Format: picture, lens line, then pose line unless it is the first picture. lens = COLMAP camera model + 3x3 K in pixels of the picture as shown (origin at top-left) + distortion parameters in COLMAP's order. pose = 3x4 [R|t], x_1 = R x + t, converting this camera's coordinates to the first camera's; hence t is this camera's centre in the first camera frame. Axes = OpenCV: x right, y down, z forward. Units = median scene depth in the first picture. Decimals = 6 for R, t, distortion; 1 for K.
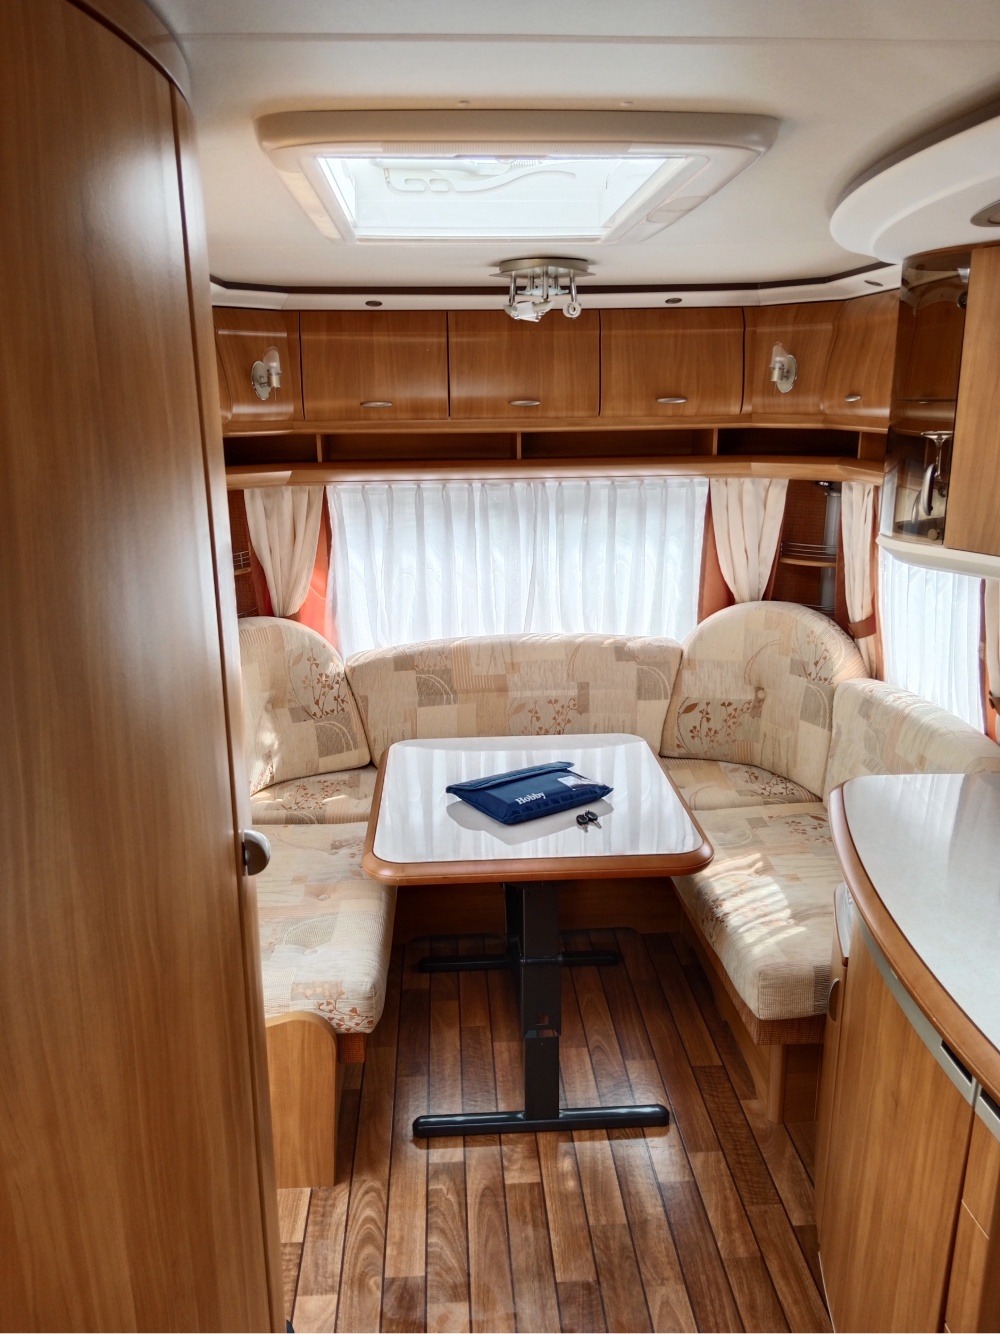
lens RADIAL K [[1036.1, 0, 486.7], [0, 1036.1, 670.2], [0, 0, 1]] dist [0.074130, -0.130307]
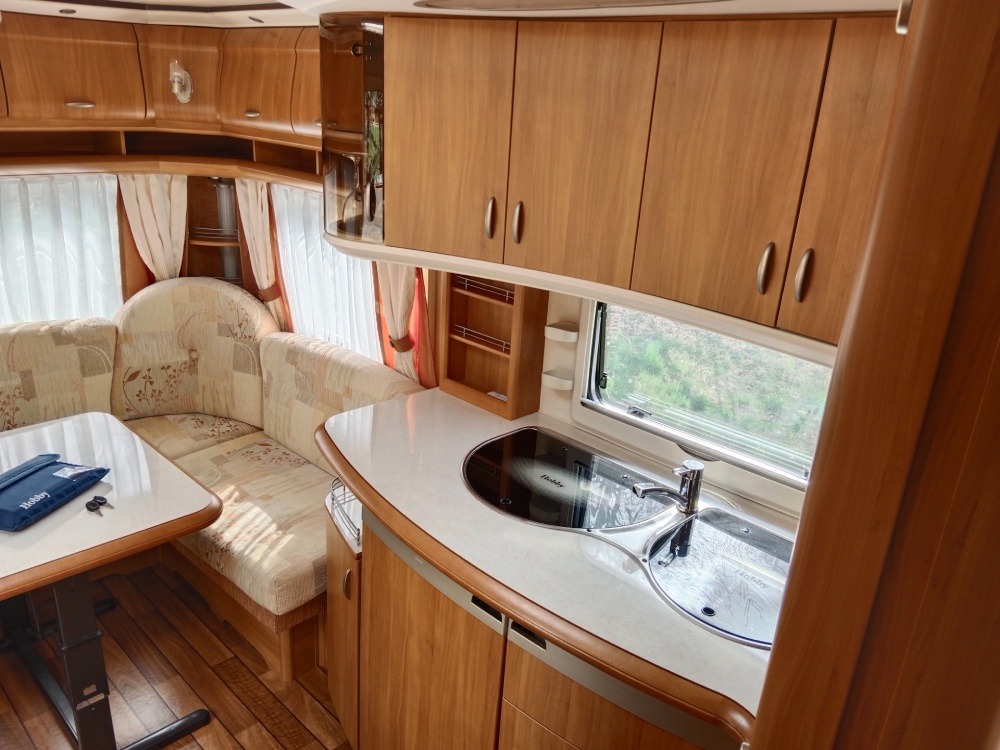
lens RADIAL K [[776.7, 0, 478.1], [0, 776.7, 376.0], [0, 0, 1]] dist [0.074130, -0.130307]
pose [[0.728718, -0.185974, 0.659078, -0.119242], [0.113246, 0.981894, 0.151851, -0.062696], [-0.675385, -0.036019, 0.736585, 0.116429]]
